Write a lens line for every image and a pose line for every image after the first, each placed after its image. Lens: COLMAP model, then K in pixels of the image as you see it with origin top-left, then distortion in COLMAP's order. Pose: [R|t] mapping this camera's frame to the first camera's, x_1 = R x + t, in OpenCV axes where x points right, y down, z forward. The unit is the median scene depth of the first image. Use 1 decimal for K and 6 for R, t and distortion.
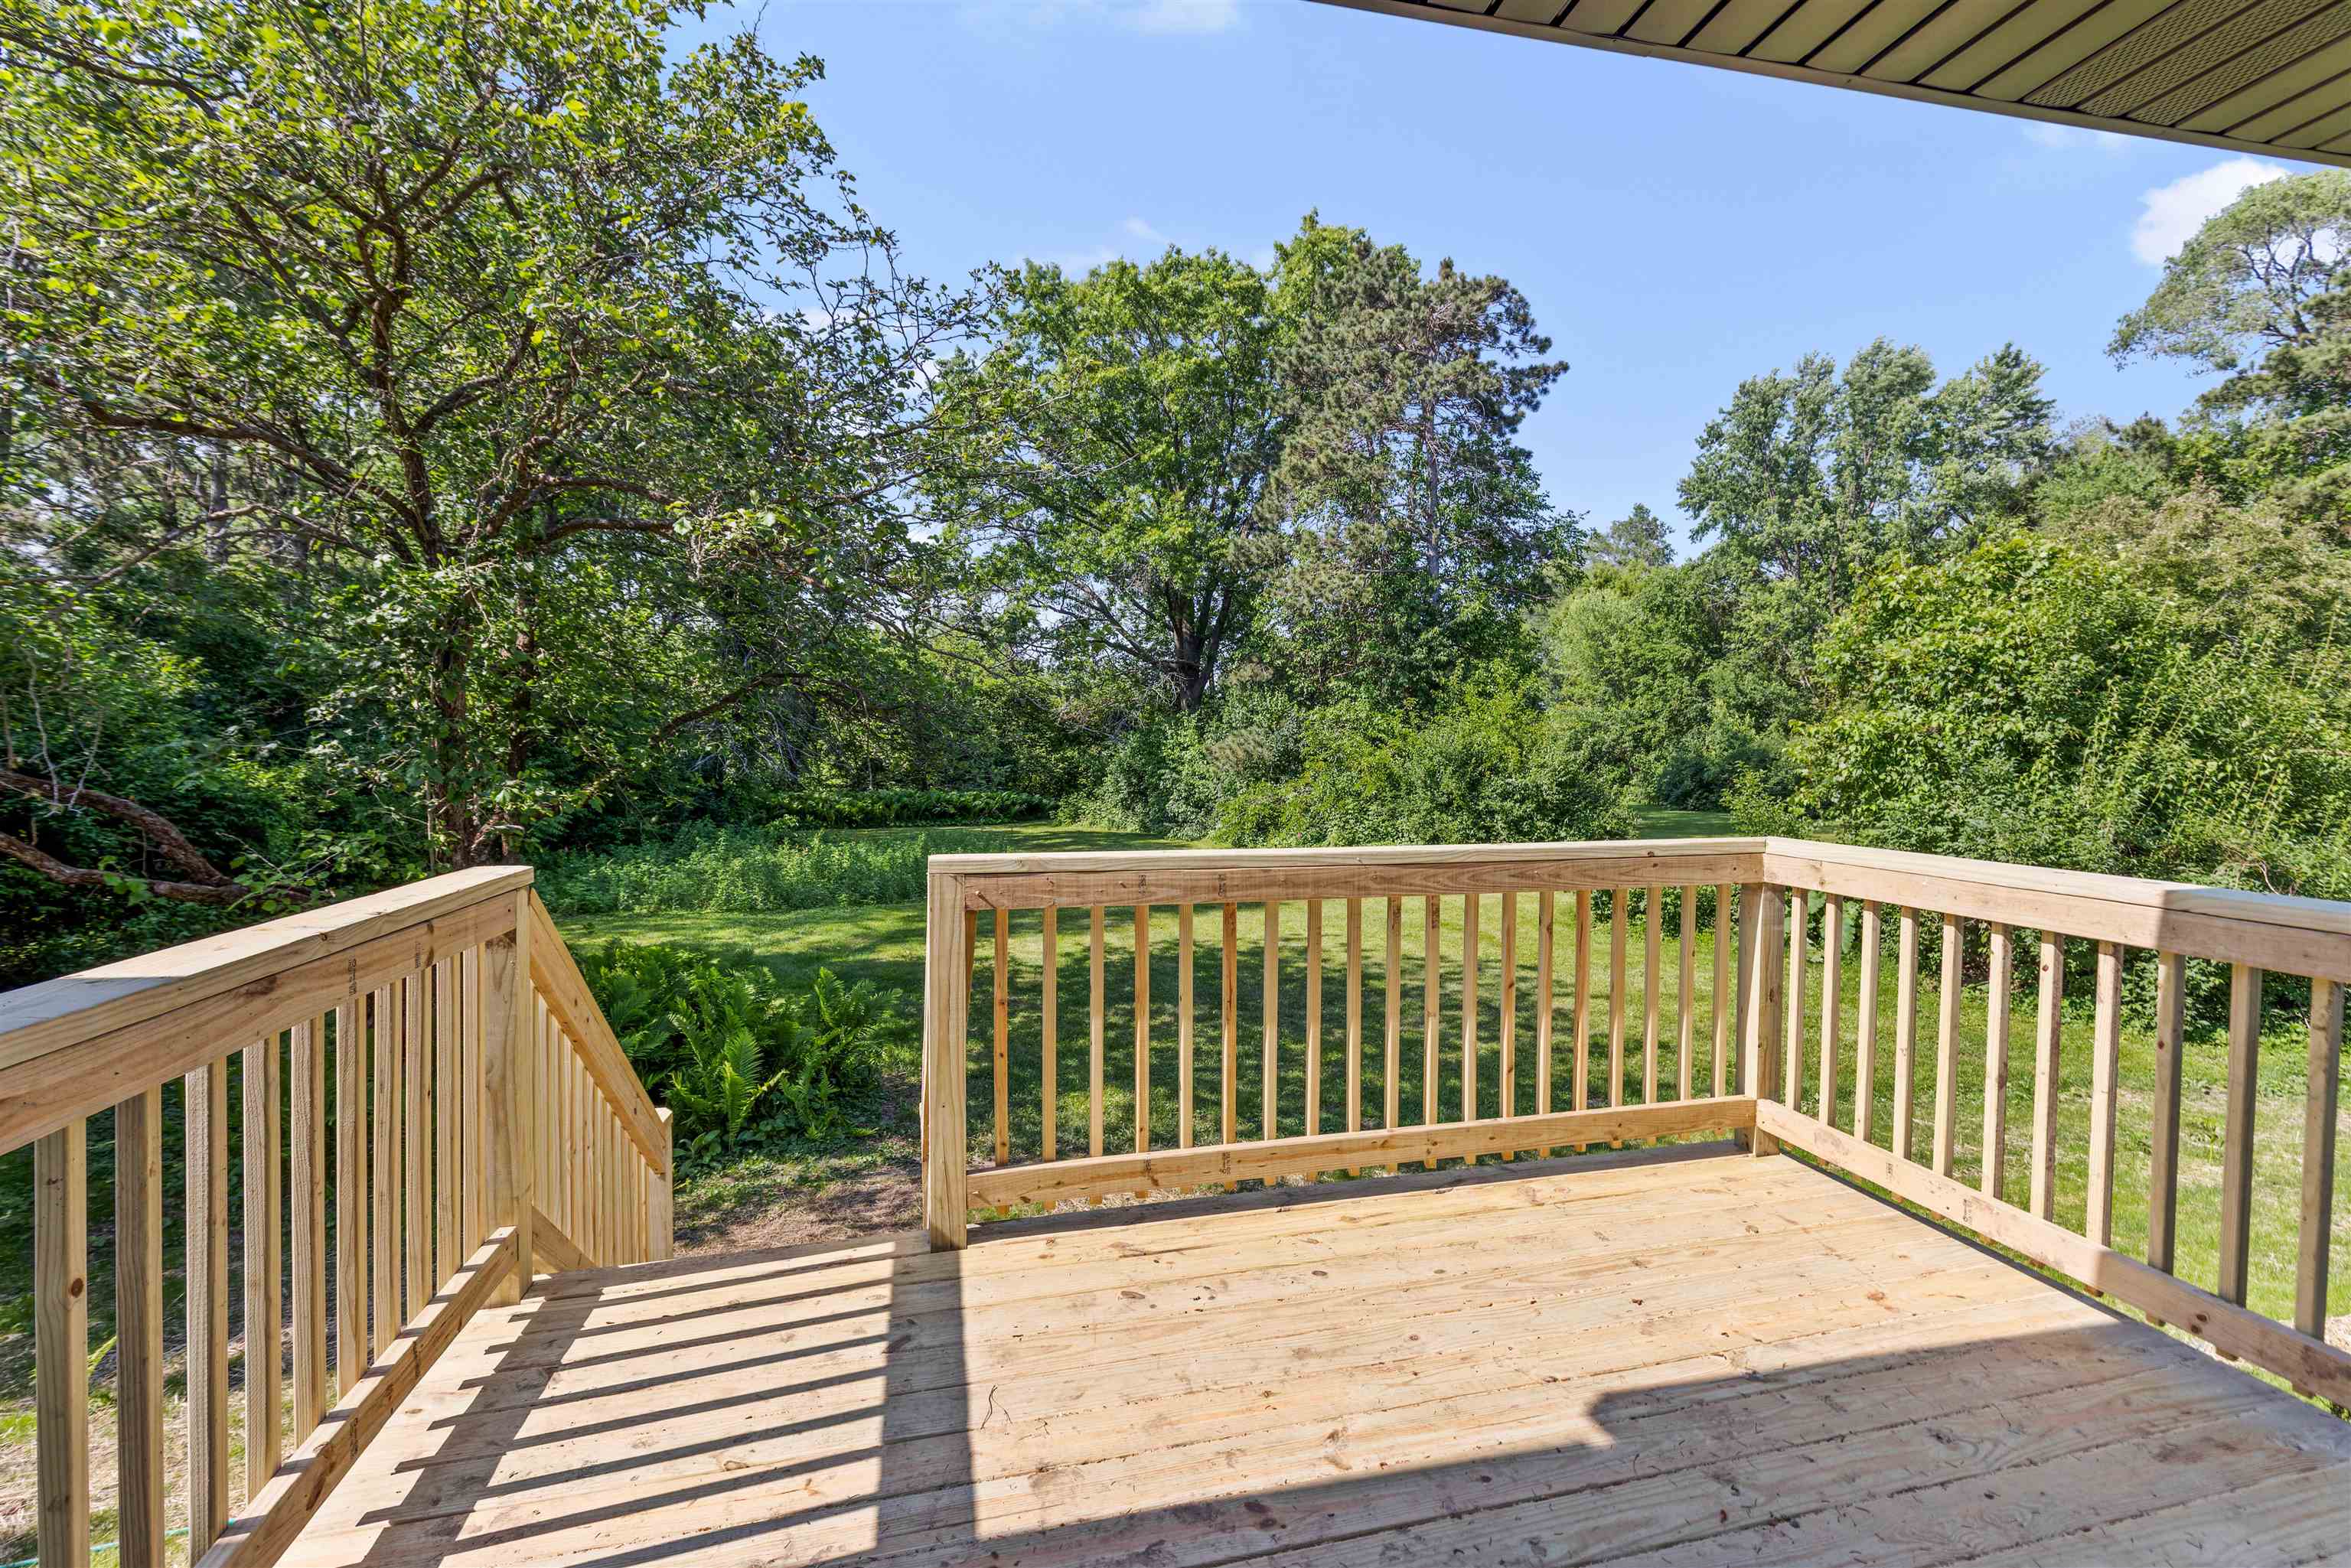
lens RADIAL K [[1046.5, 0, 1176.8], [0, 1046.5, 778.4], [0, 0, 1]] dist [0.002287, -0.000477]
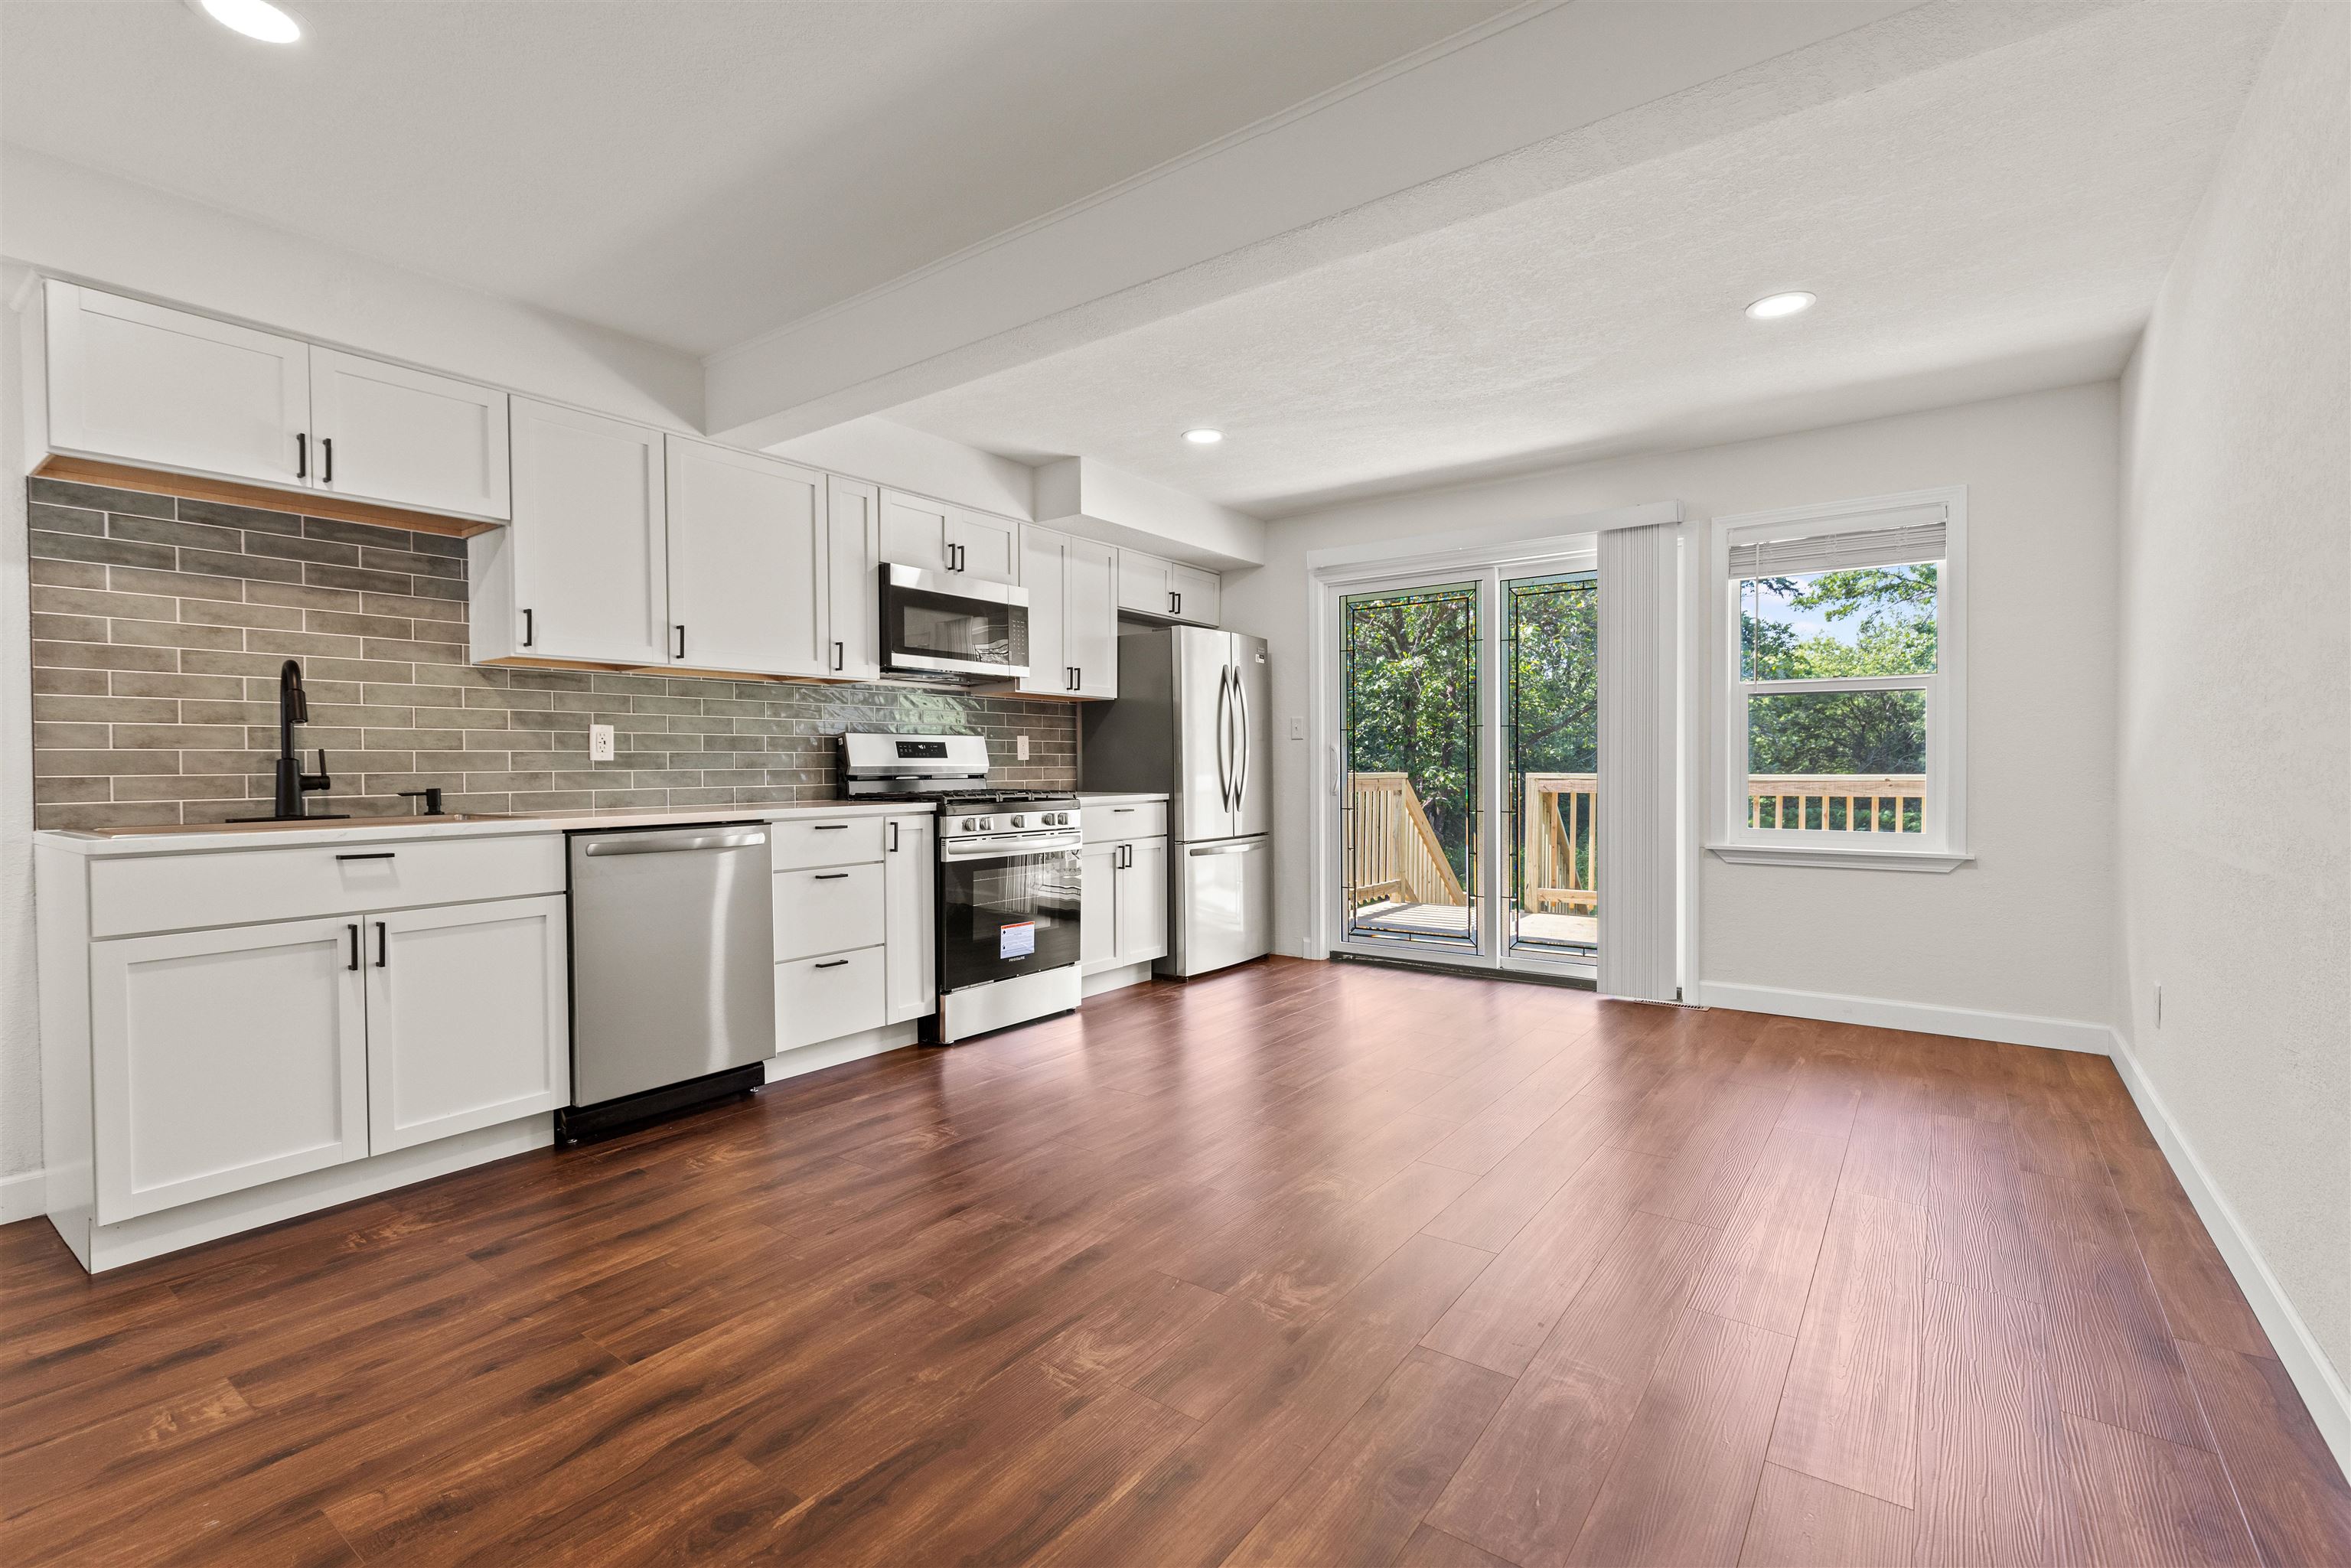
lens RADIAL K [[1046.5, 0, 1176.8], [0, 1046.5, 778.4], [0, 0, 1]] dist [0.002287, -0.000477]
pose [[0.658092, 0.005946, -0.752914, 0.099753], [-0.022006, 0.999694, -0.011339, 0.011325], [0.752616, 0.024031, 0.658021, -0.123109]]
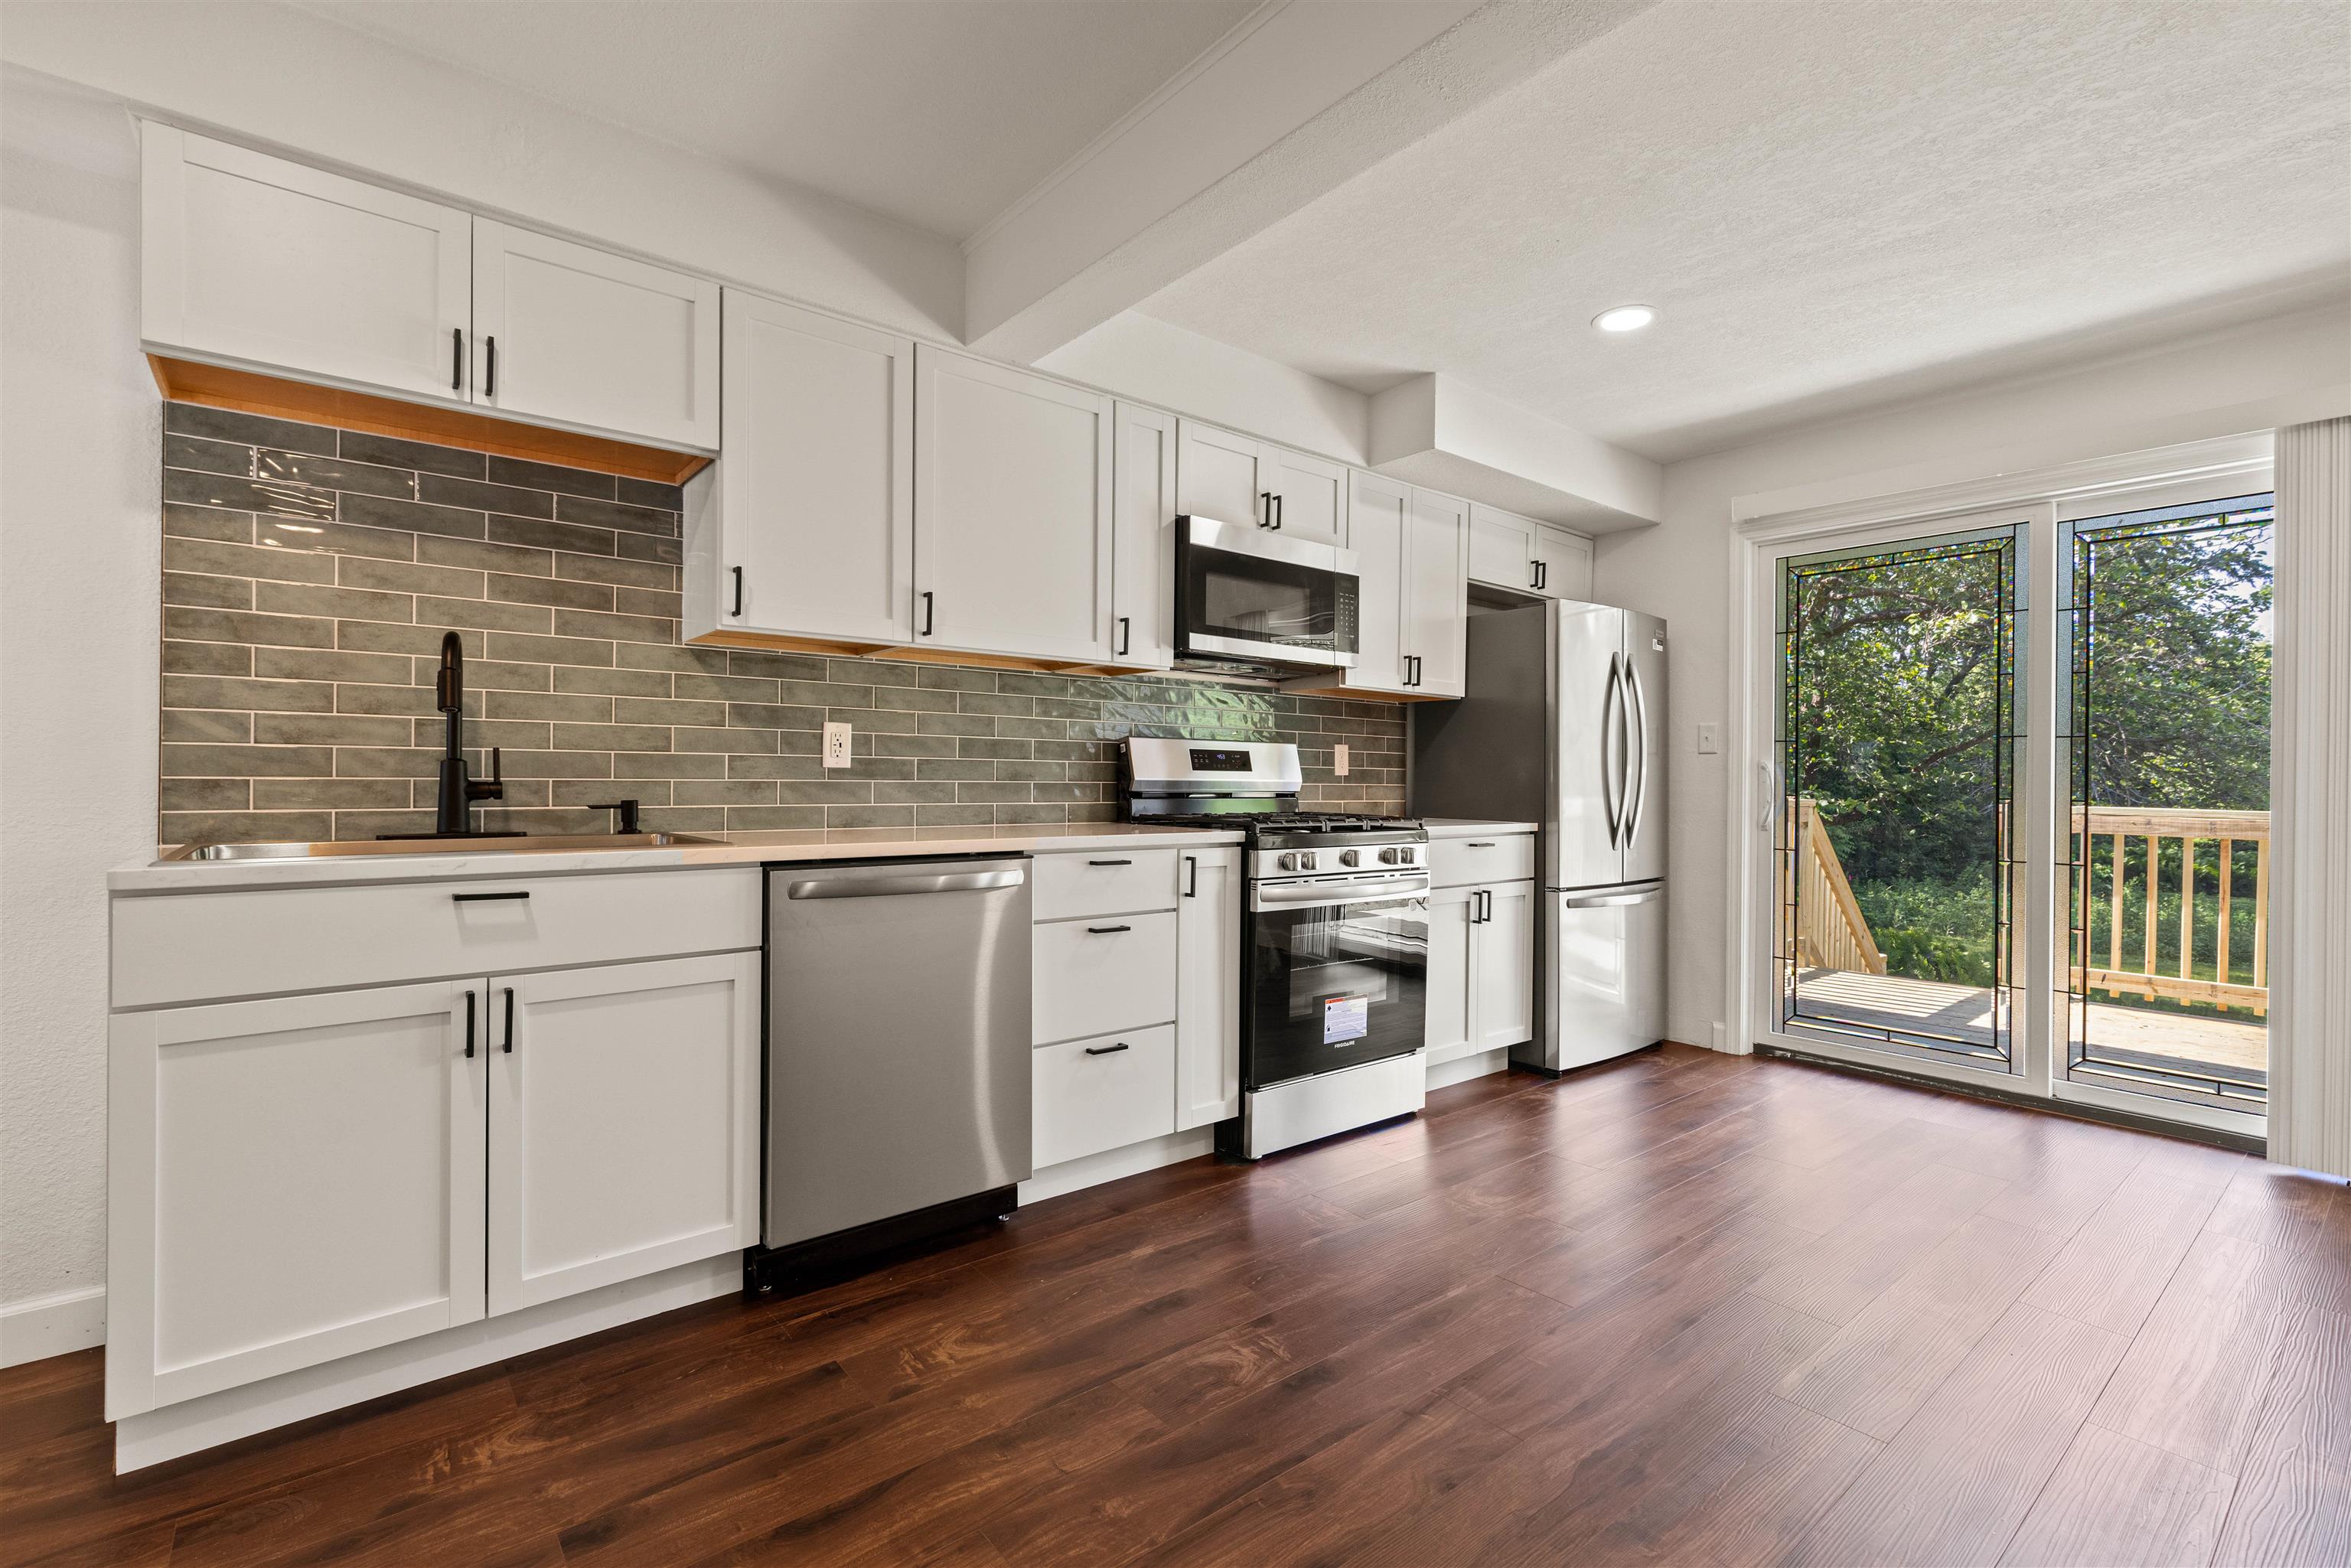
lens RADIAL K [[1046.5, 0, 1176.8], [0, 1046.5, 778.4], [0, 0, 1]] dist [0.002287, -0.000477]
pose [[0.449949, 0.004757, -0.893042, 0.069297], [-0.044709, 0.998852, -0.017206, 0.010683], [0.891934, 0.047669, 0.449645, -0.110730]]
